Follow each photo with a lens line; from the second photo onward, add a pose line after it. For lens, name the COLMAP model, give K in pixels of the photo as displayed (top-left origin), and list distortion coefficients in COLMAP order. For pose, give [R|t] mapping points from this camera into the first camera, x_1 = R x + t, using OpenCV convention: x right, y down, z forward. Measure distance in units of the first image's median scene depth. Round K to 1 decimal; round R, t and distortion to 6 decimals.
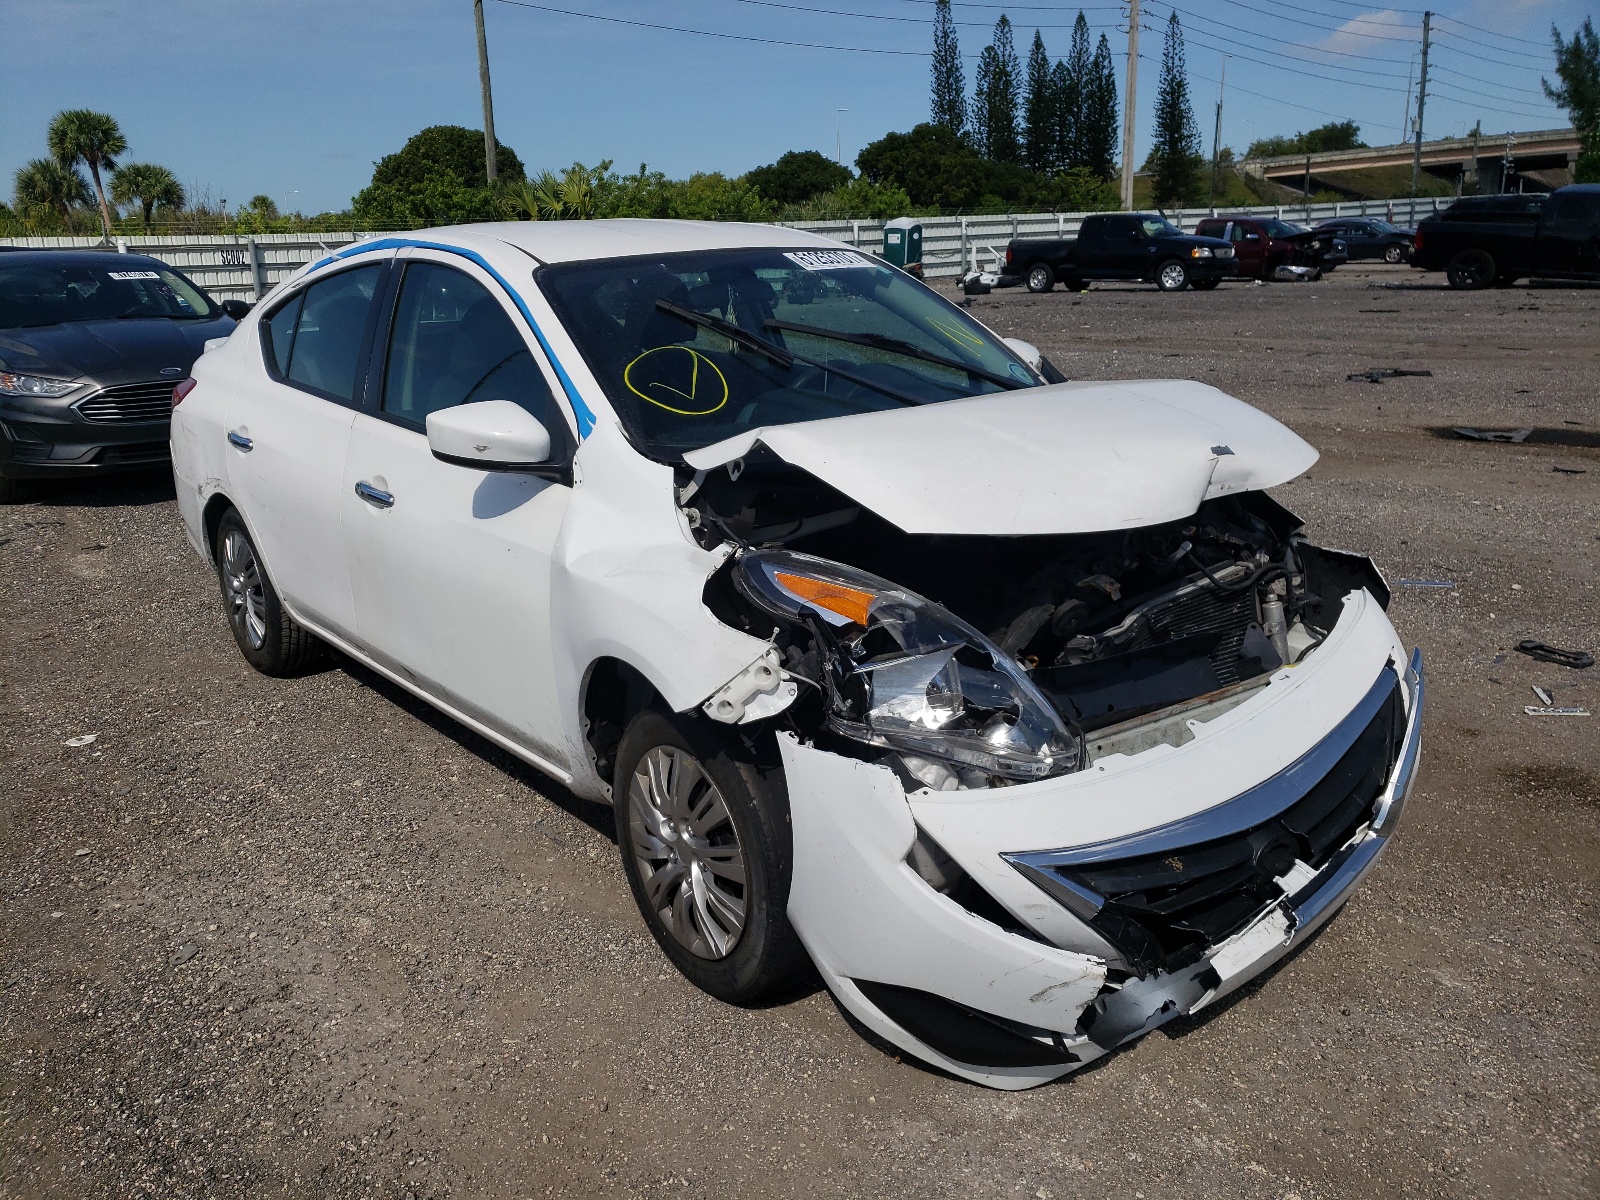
lens RADIAL K [[1224.0, 0, 802.5], [0, 1224.0, 602.5], [0, 0, 1]] dist [-0.023898, 0.023456]
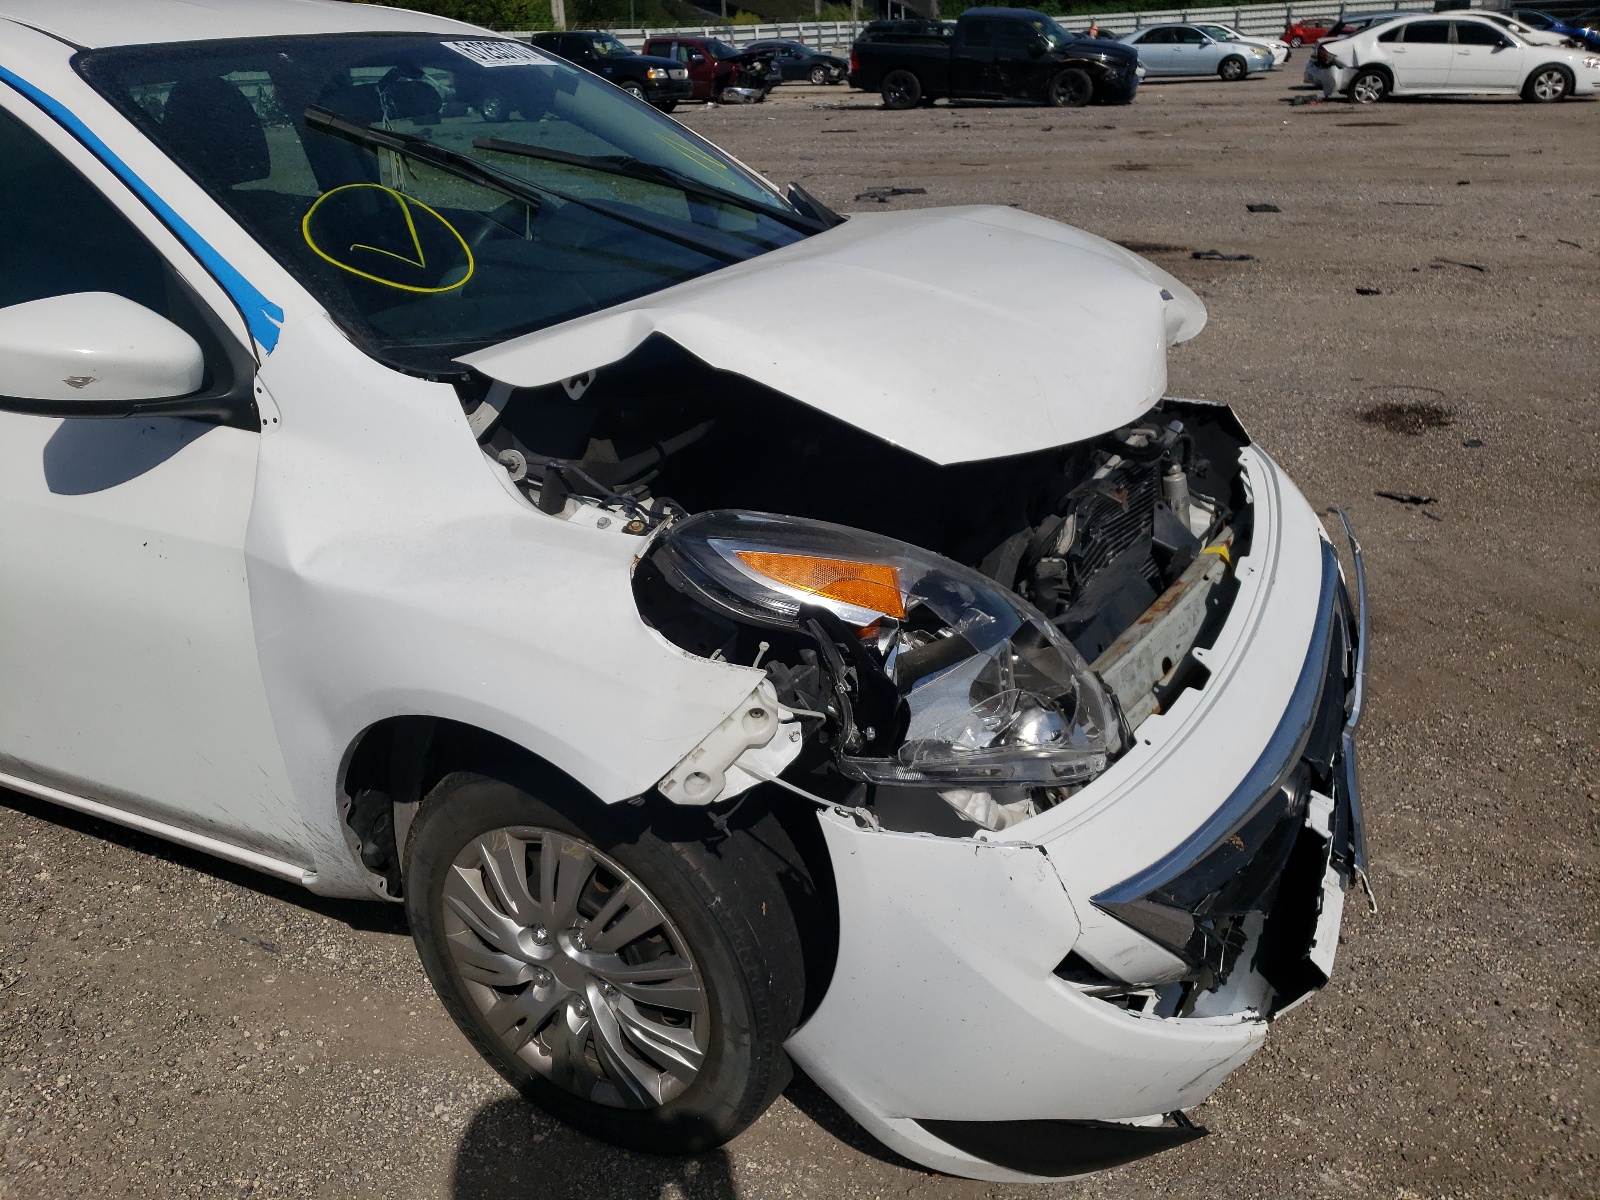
lens RADIAL K [[1224.0, 0, 788.7], [0, 1224.0, 600.7], [0, 0, 1]] dist [-0.023898, 0.023456]
pose [[0.912593, -0.162369, 0.375247, -0.199560], [0.113605, 0.982325, 0.148765, -0.075989], [-0.392770, -0.093131, 0.914909, 0.362521]]
